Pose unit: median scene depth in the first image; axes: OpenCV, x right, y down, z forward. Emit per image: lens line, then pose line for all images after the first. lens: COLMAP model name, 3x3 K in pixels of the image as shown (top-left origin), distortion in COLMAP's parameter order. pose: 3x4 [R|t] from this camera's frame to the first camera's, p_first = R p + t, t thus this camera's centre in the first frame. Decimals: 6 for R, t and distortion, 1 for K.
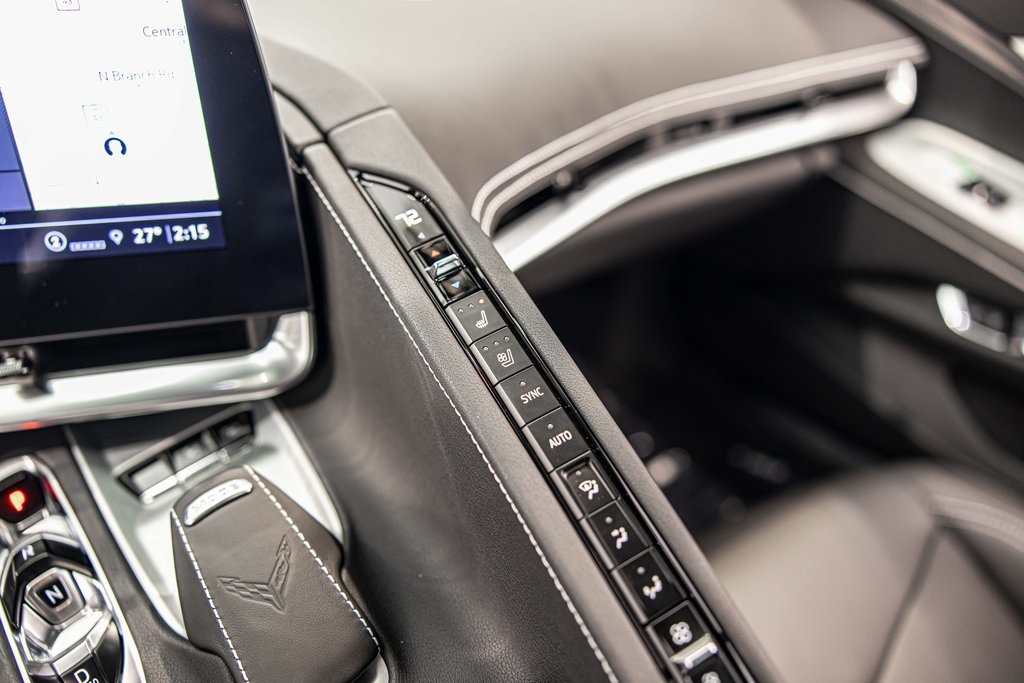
lens RADIAL K [[742.0, 0, 512.0], [0, 742.0, 341.5], [0, 0, 1]] dist [0.000419, 0.000498]
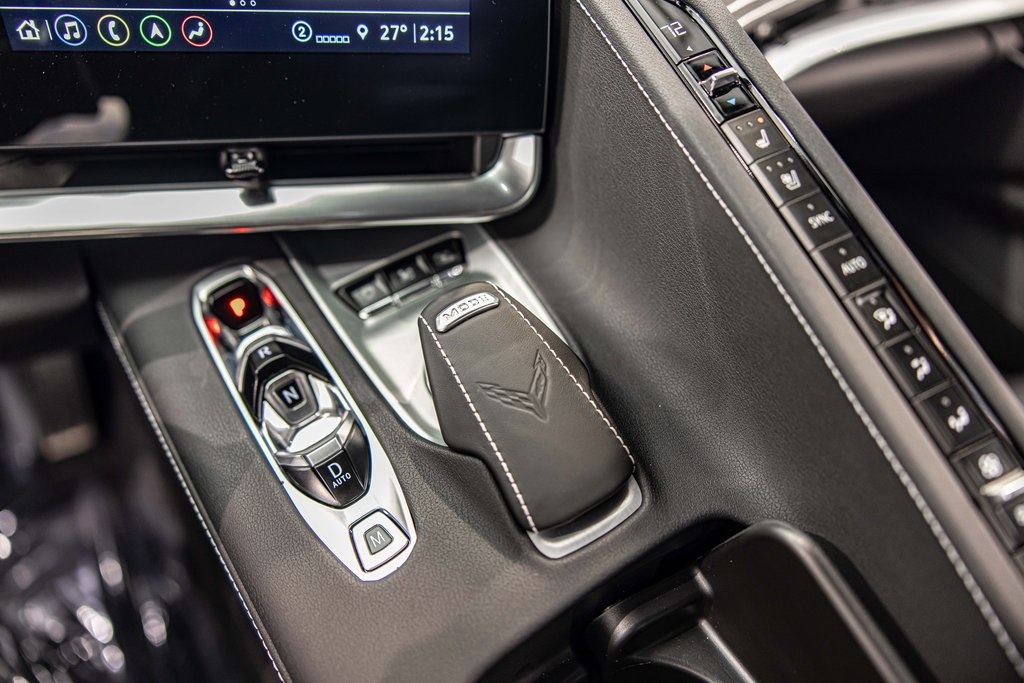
lens RADIAL K [[742.0, 0, 512.0], [0, 742.0, 341.5], [0, 0, 1]] dist [0.000419, 0.000498]
pose [[0.996124, 0.077384, -0.041826, -0.285241], [-0.072050, 0.990549, 0.116714, 0.131879], [0.050462, -0.113248, 0.992284, 0.027554]]
